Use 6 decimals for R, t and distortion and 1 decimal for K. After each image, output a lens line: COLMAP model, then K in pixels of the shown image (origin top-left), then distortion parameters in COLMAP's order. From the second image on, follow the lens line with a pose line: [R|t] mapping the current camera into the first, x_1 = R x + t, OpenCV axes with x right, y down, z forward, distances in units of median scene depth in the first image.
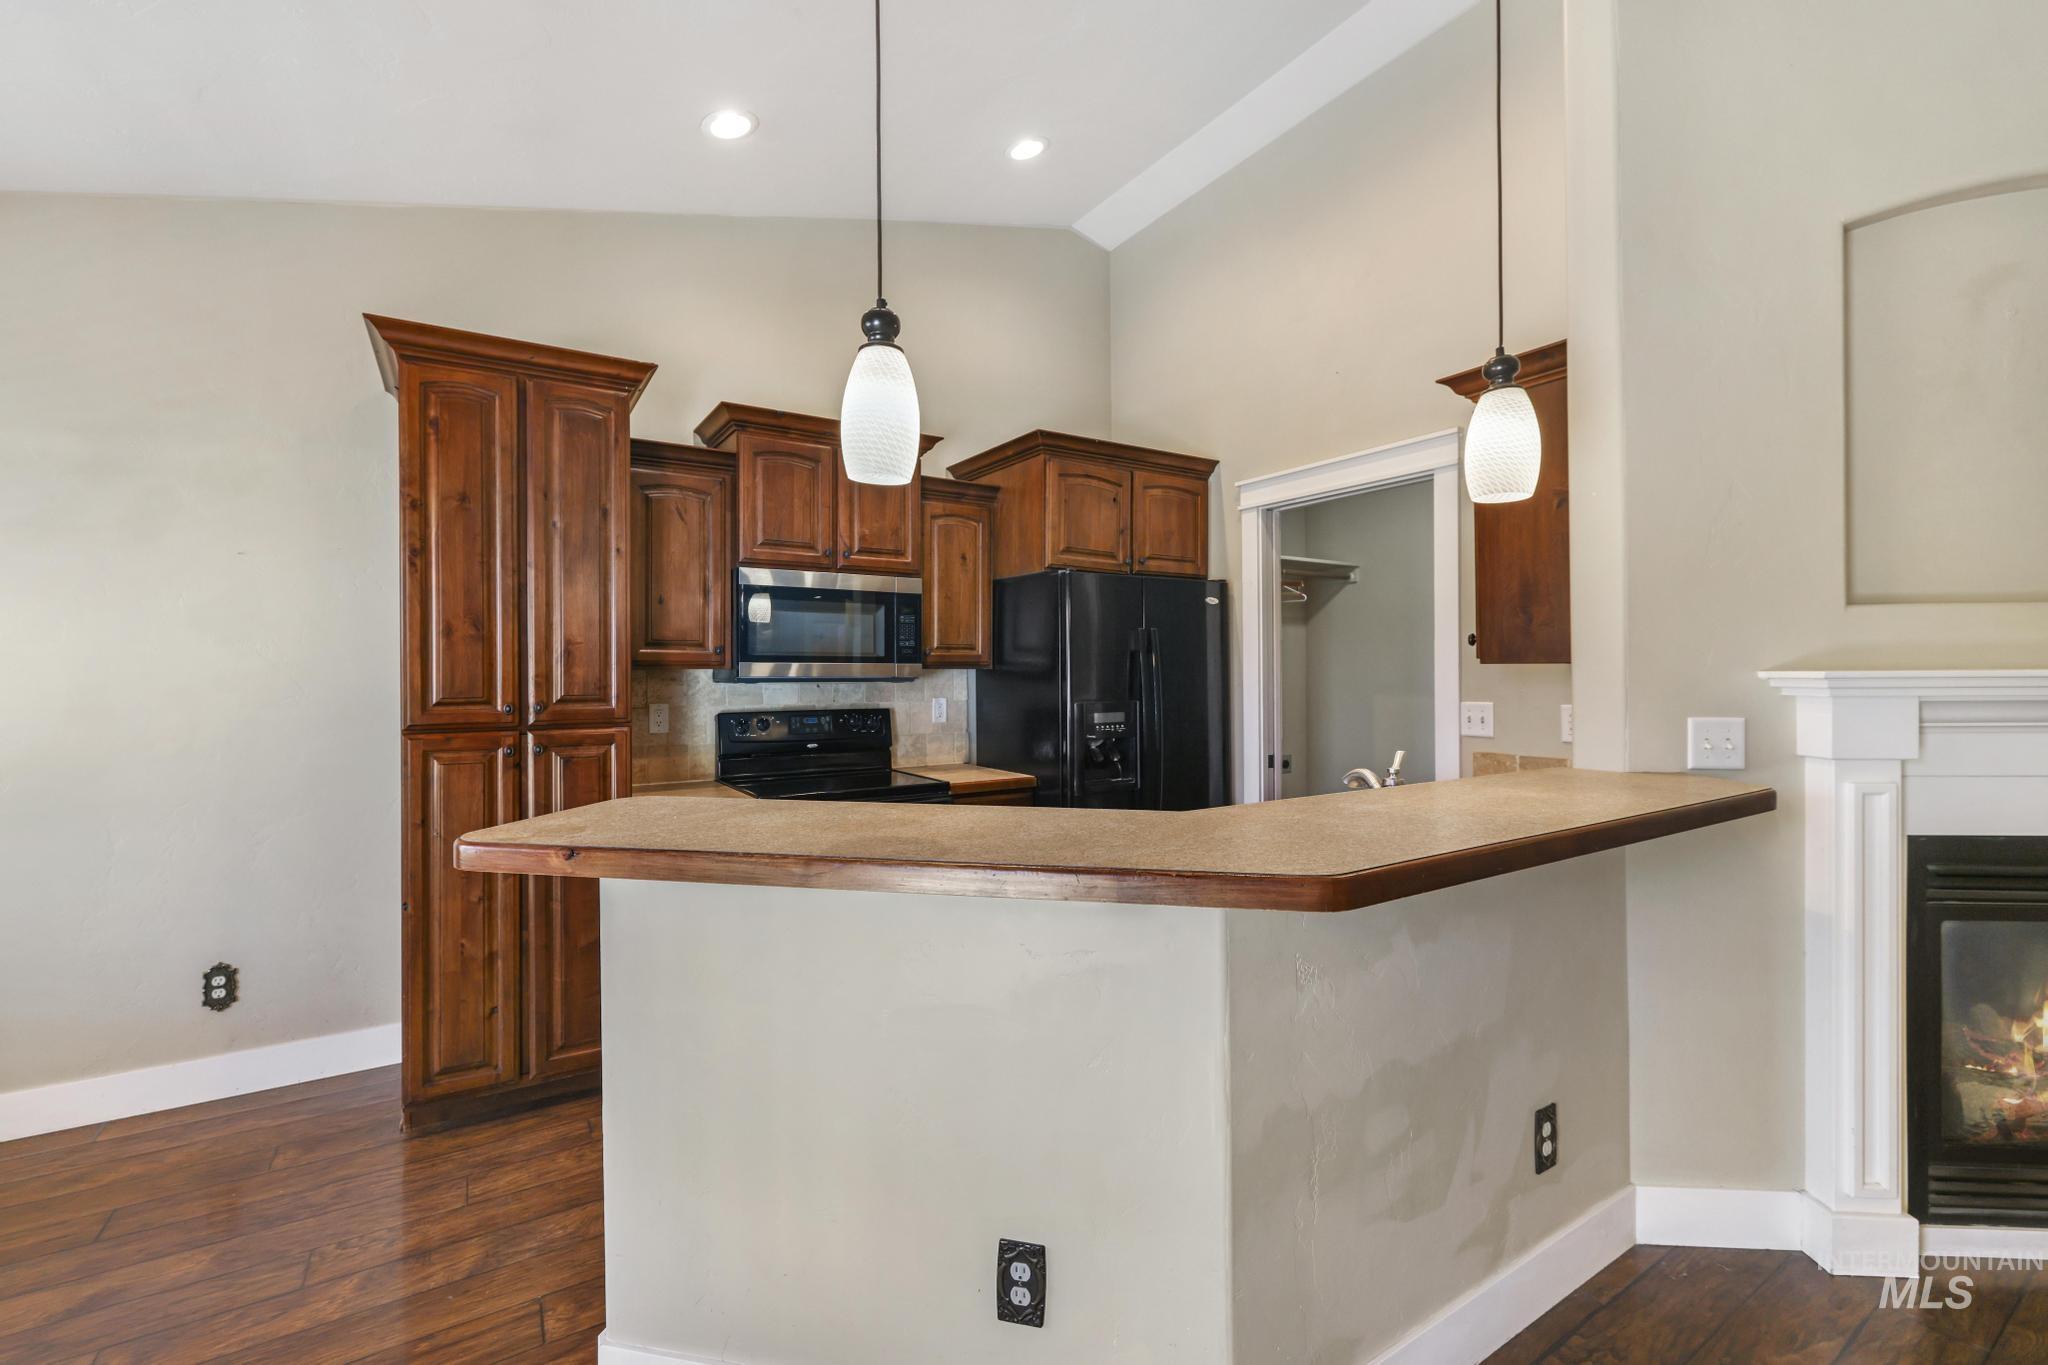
lens RADIAL K [[861.0, 0, 1024.0], [0, 861.0, 682.5], [0, 0, 1]] dist [-0.002601, -0.000503]
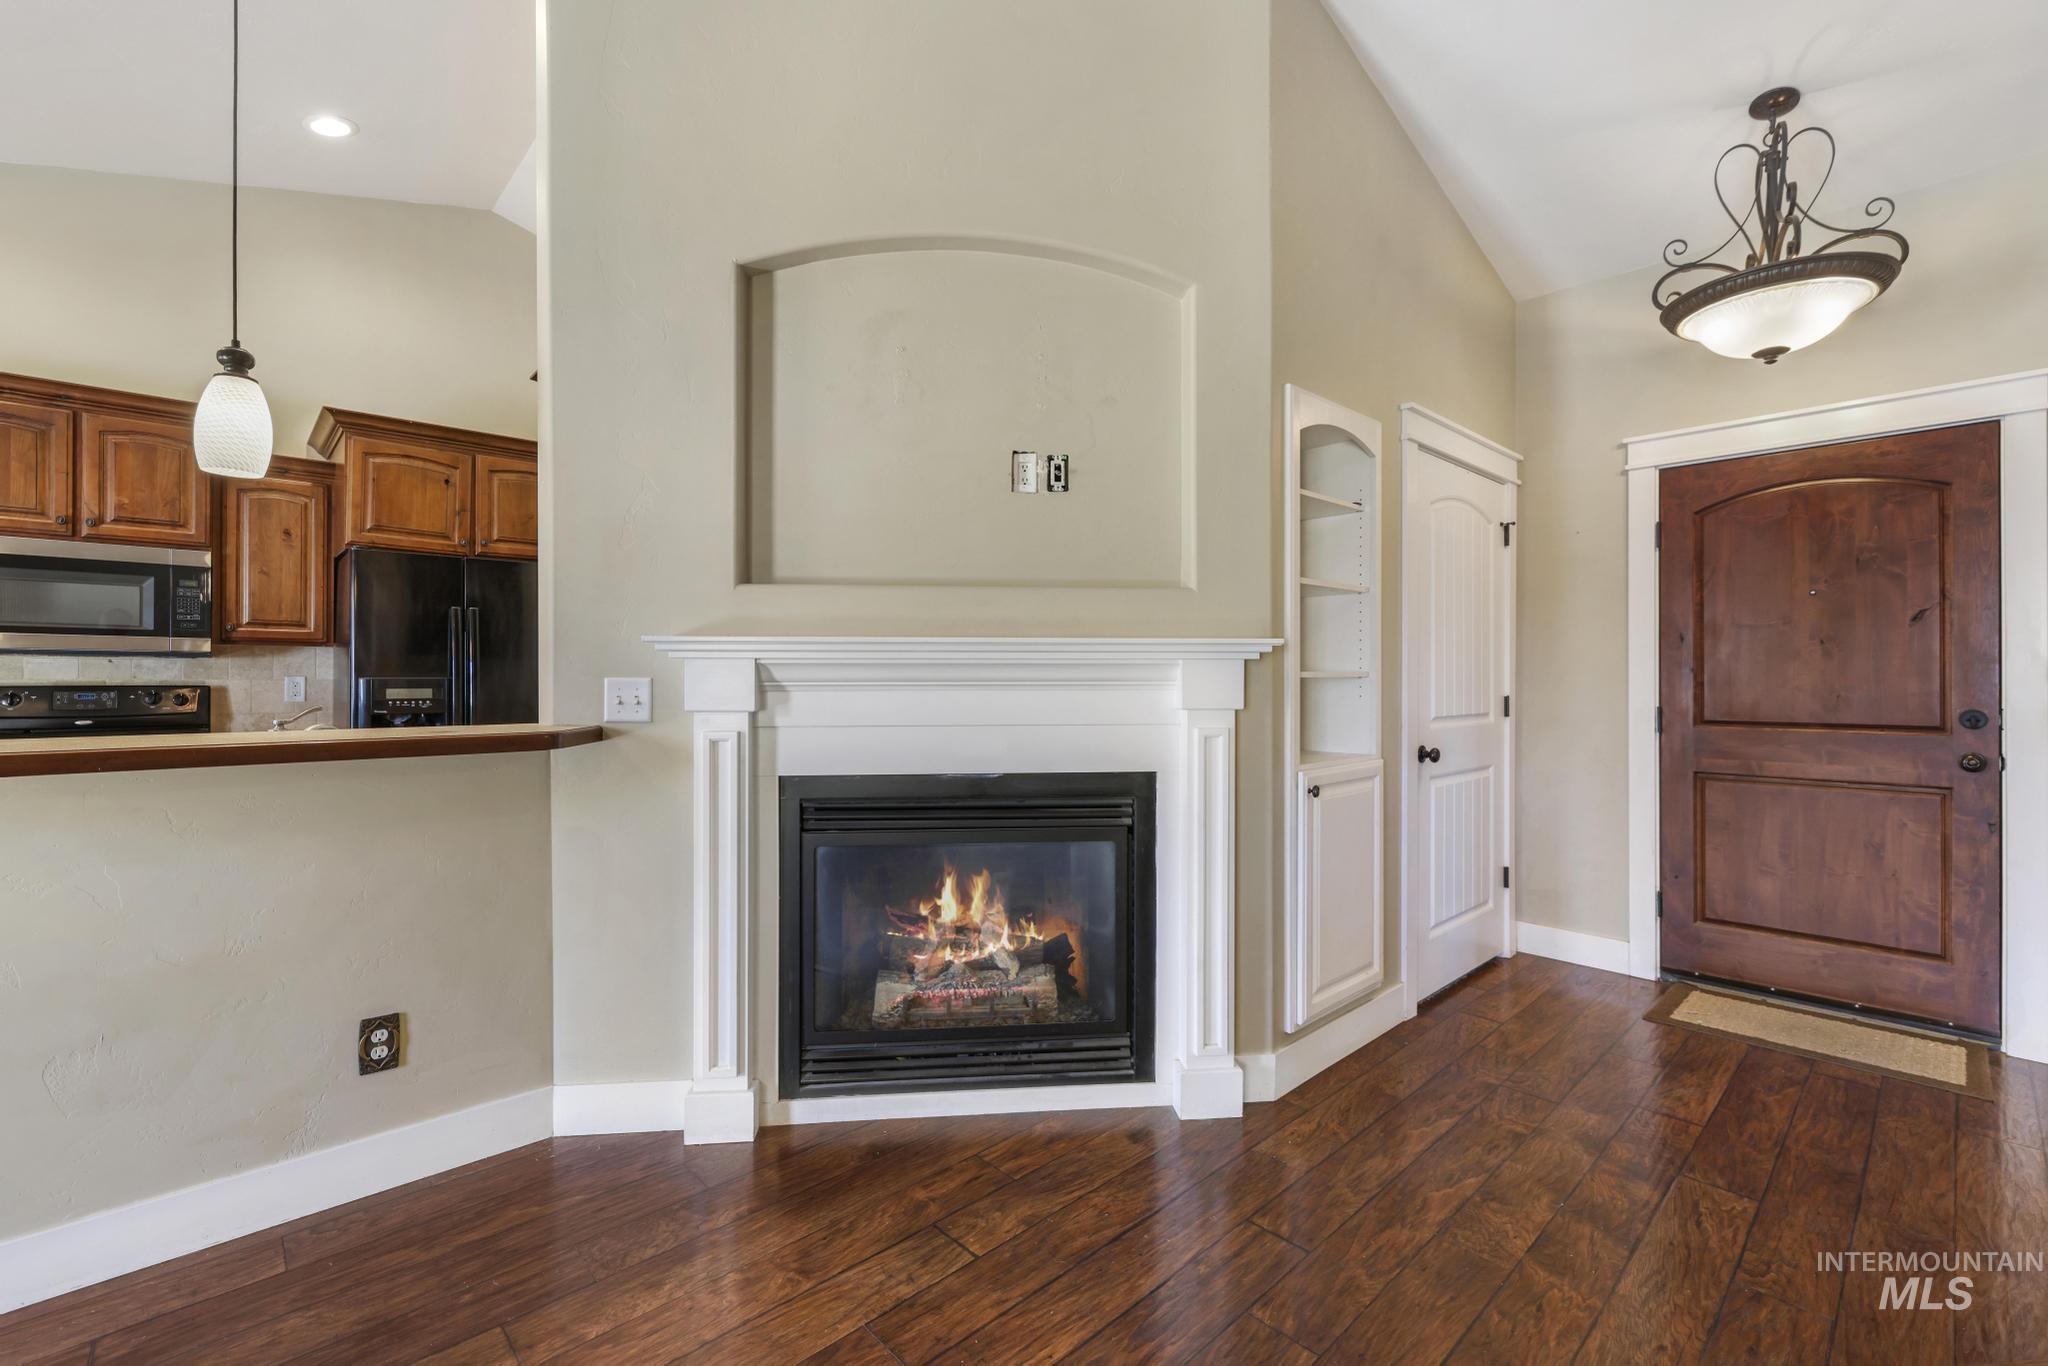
lens RADIAL K [[871.7, 0, 1024.0], [0, 871.7, 683.0], [0, 0, 1]] dist [0.000753, -0.000029]
pose [[0.984006, 0.005954, 0.178036, 0.655411], [-0.005528, 0.999981, -0.002891, 0.028311], [-0.178050, 0.001861, 0.984020, -0.151029]]
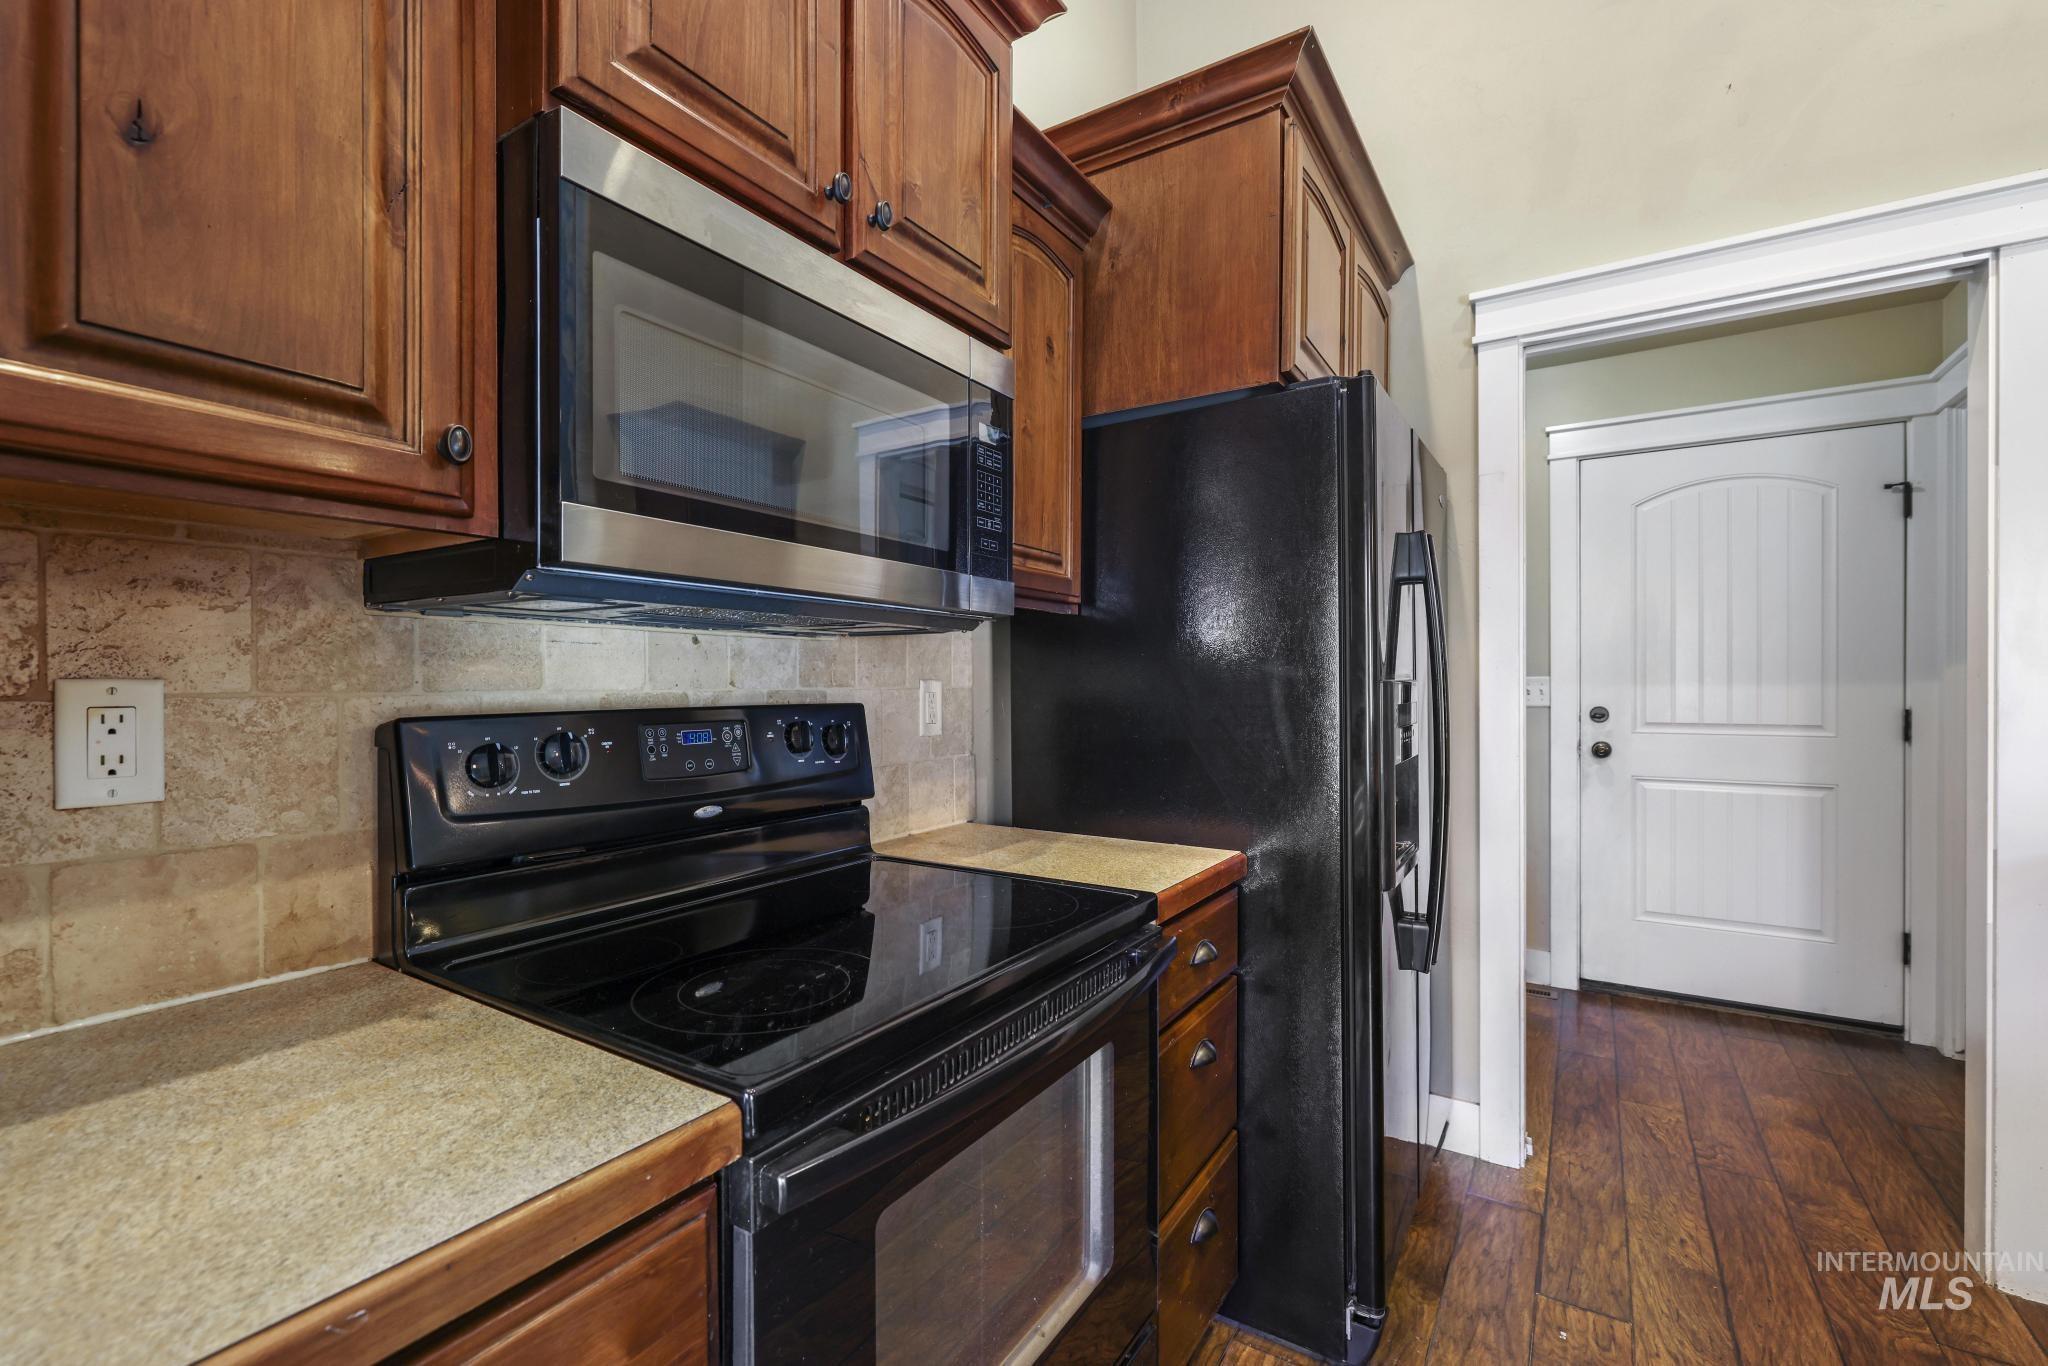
lens RADIAL K [[890.0, 0, 994.6], [0, 890.0, 684.6], [0, 0, 1]] dist [-0.001177, -0.000072]
pose [[0.916954, 0.003971, 0.398973, -0.301445], [-0.001663, 0.999980, -0.006131, 0.027353], [-0.398989, 0.004958, 0.916942, 0.684095]]
